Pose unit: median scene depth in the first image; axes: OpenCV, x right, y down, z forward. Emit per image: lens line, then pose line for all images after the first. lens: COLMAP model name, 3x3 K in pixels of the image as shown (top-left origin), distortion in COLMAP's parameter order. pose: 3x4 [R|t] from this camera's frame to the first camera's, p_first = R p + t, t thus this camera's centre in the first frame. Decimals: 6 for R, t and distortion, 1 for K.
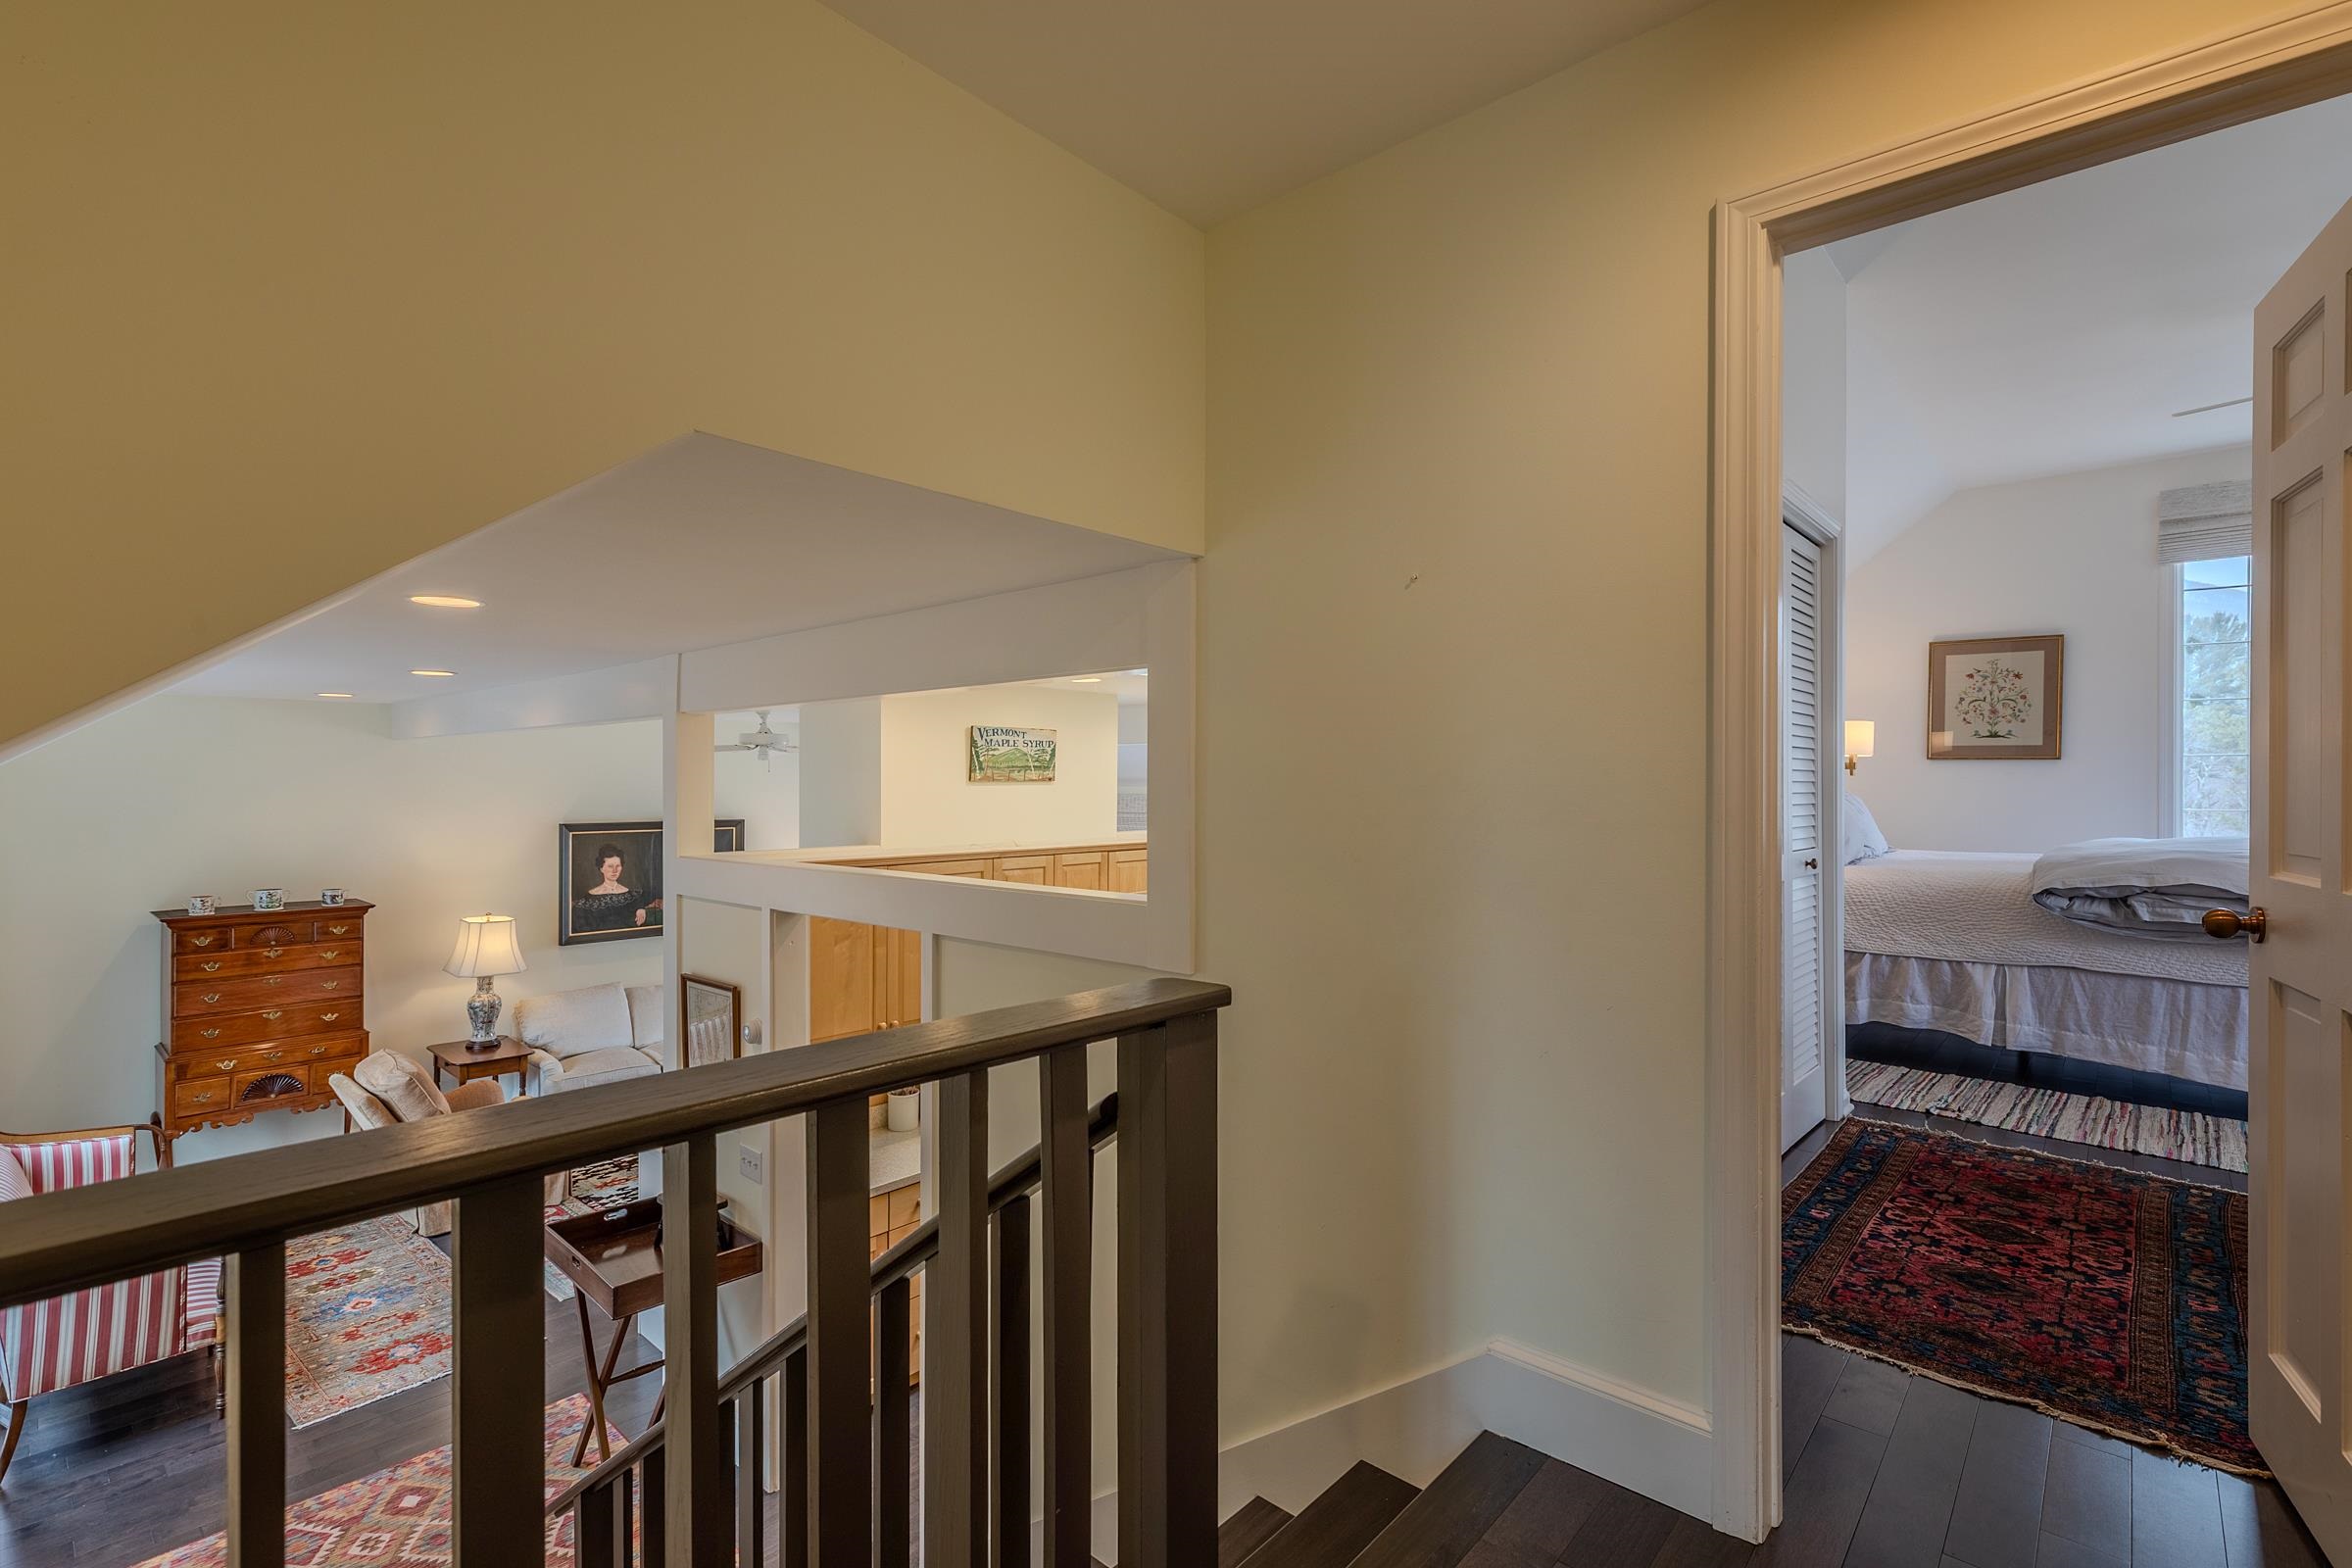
lens RADIAL K [[1078.8, 0, 1166.1], [0, 1078.8, 782.7], [0, 0, 1]] dist [0.005668, 0.001012]
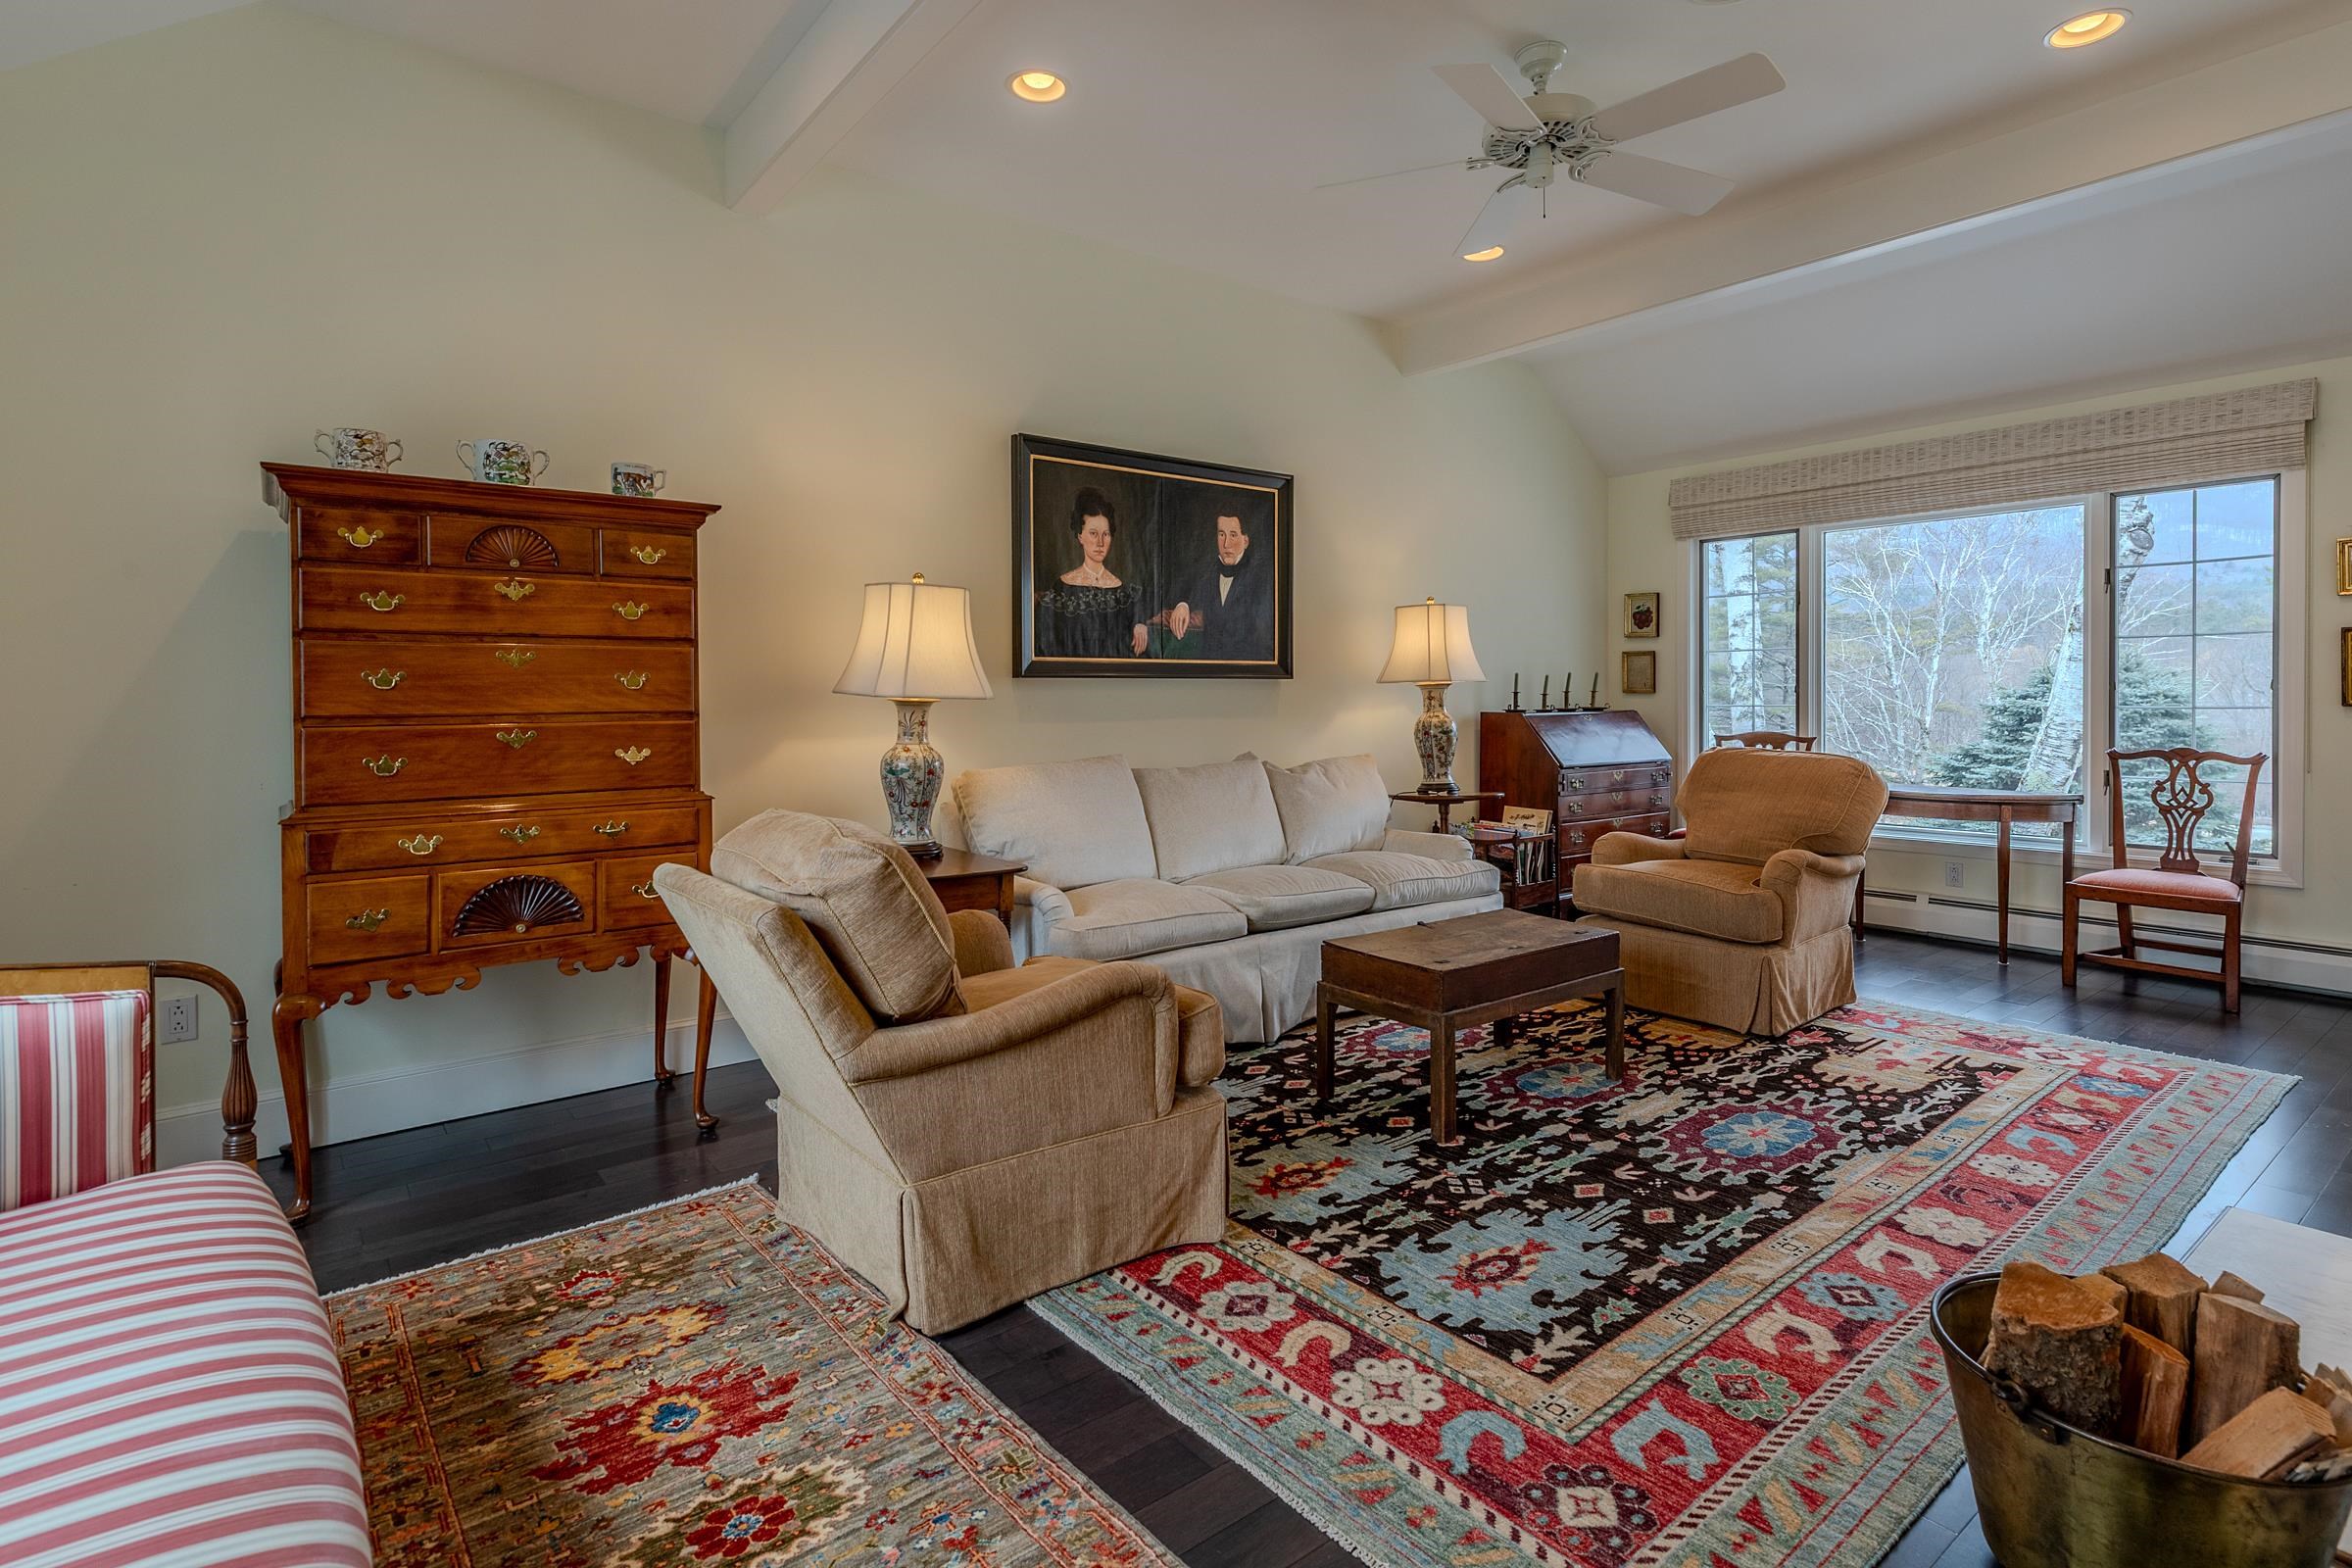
lens RADIAL K [[1166.3, 0, 1176.6], [0, 1166.3, 709.1], [0, 0, 1]] dist [0.000182, 0.003082]
pose [[0.985498, -0.006827, -0.169548, -0.503491], [0.008684, 0.999910, 0.010211, 0.204678], [0.169463, -0.011536, 0.985469, 0.607495]]
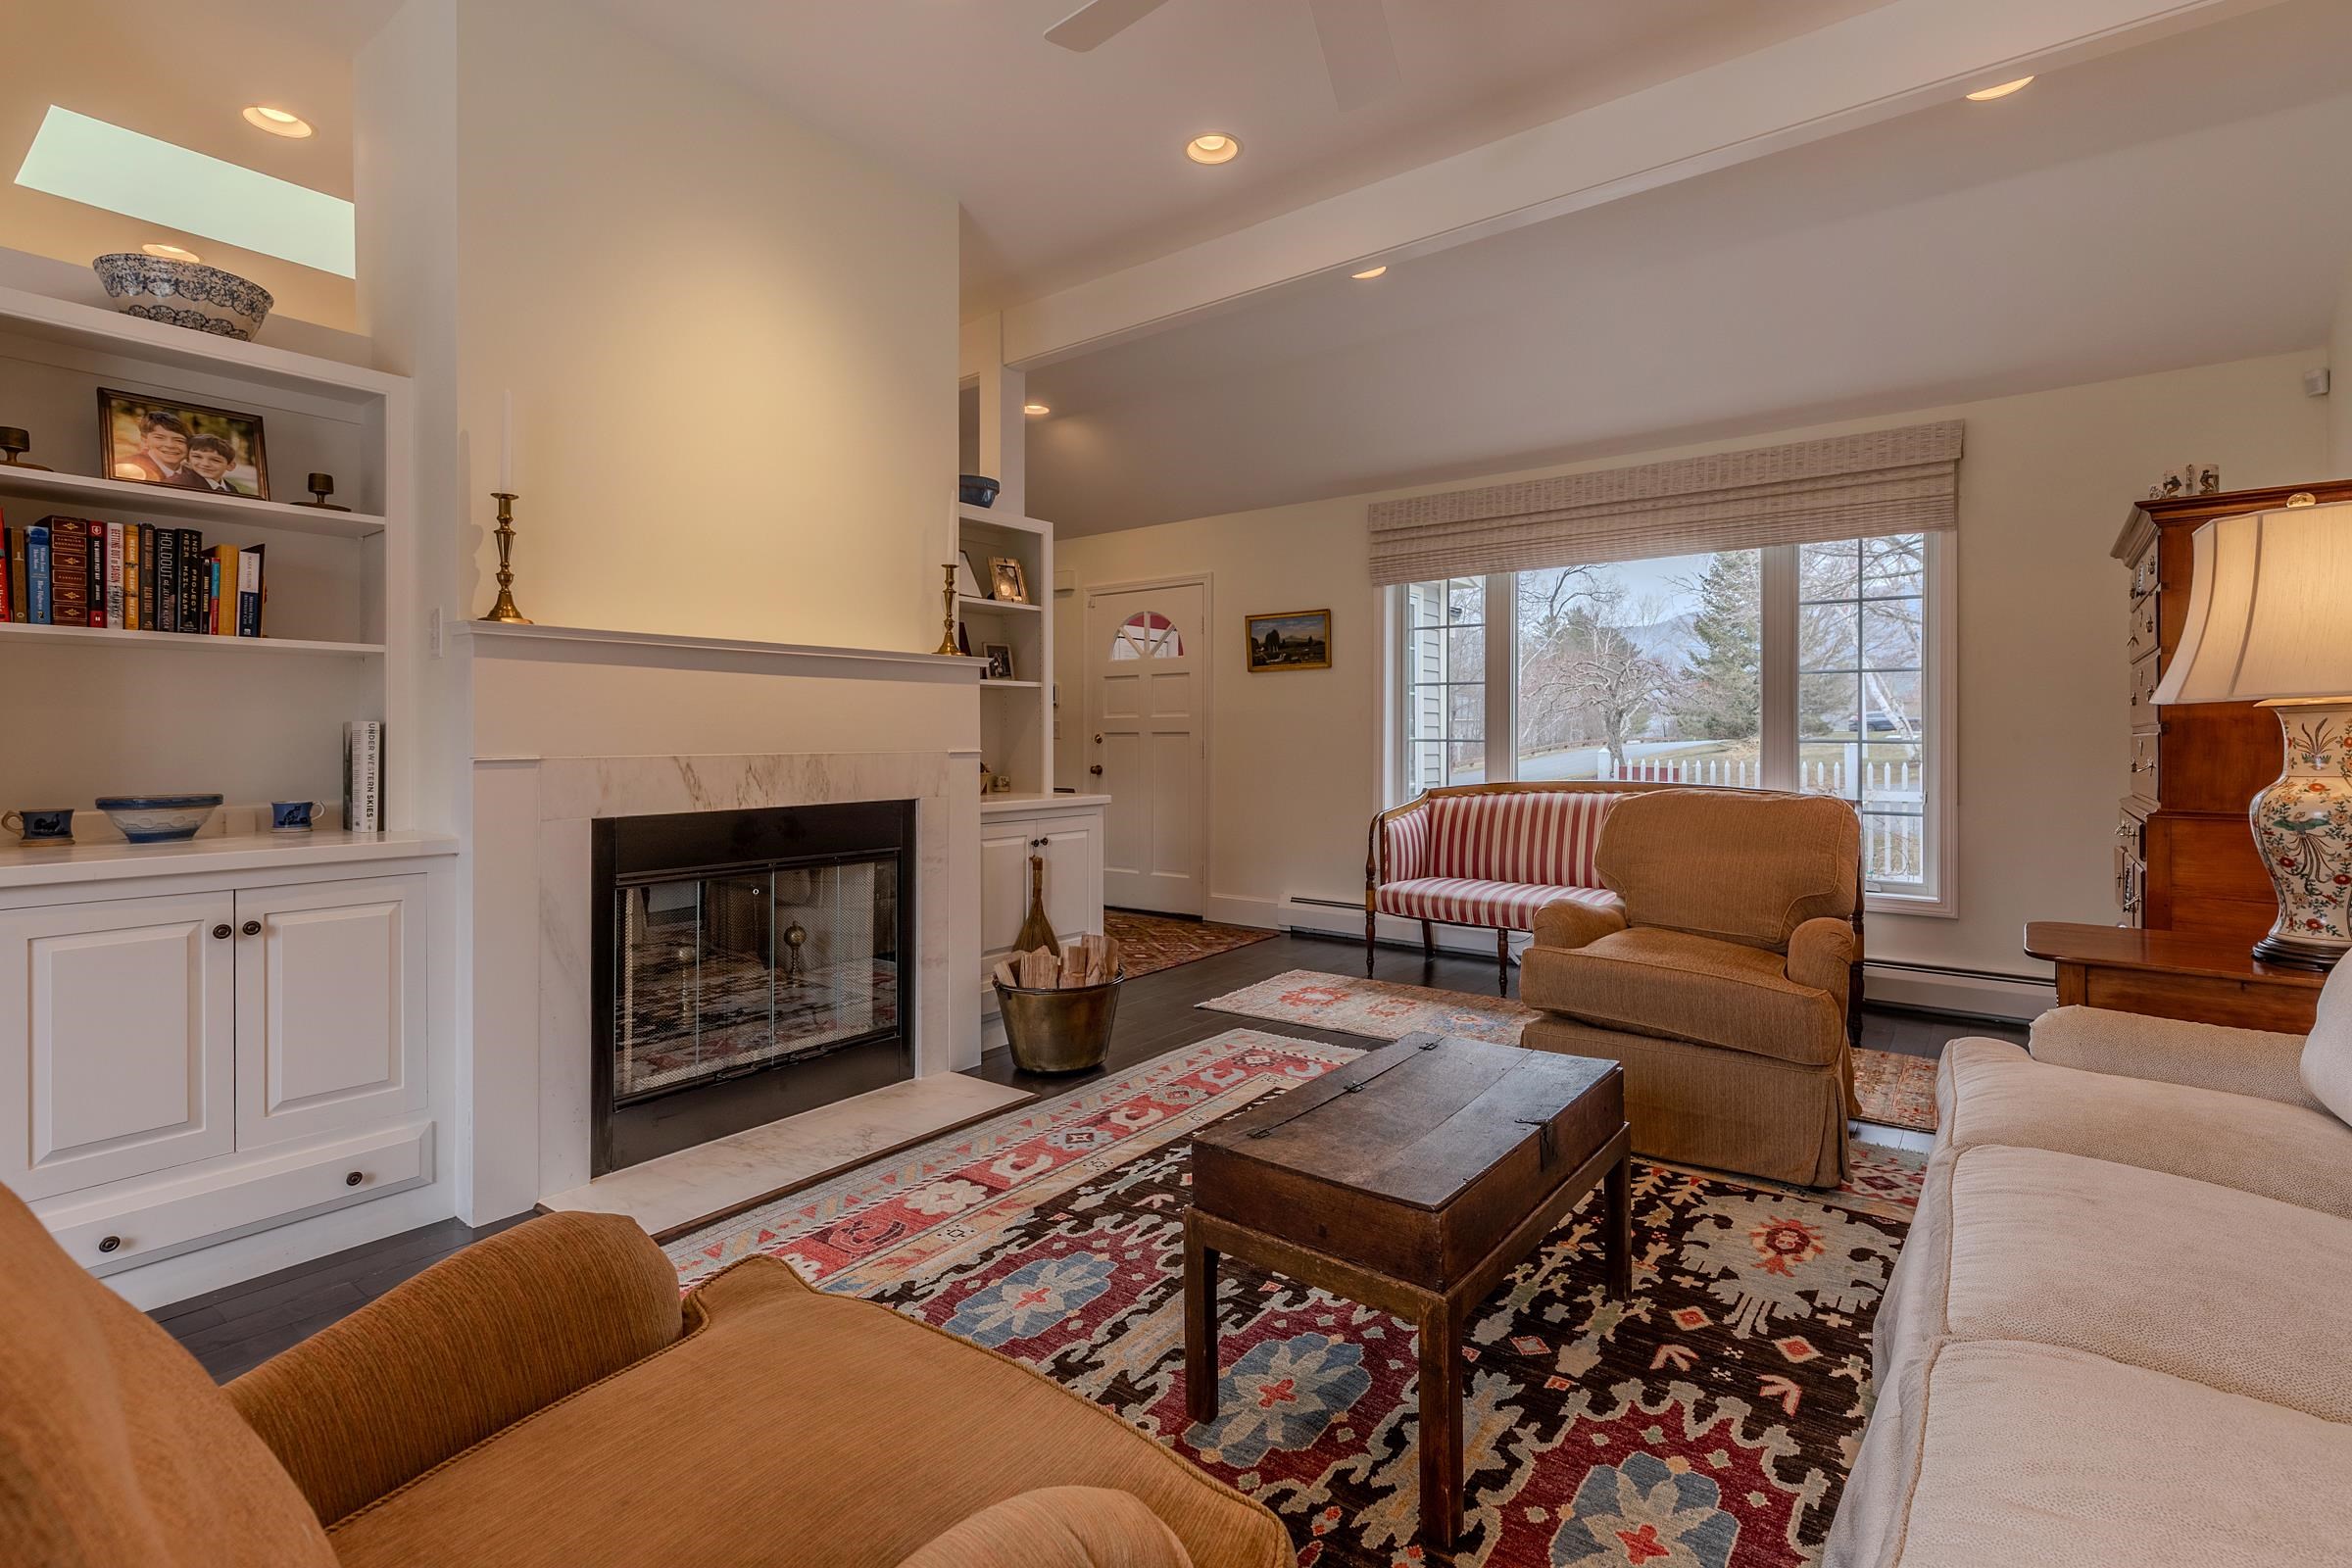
lens RADIAL K [[1078.8, 0, 1184.1], [0, 1078.8, 736.4], [0, 0, 1]] dist [0.005668, 0.001012]
pose [[-0.995407, -0.001706, -0.095716, -0.360377], [-0.001464, 0.999996, -0.002594, 0.216738], [0.095720, -0.002441, -0.995405, 1.471697]]
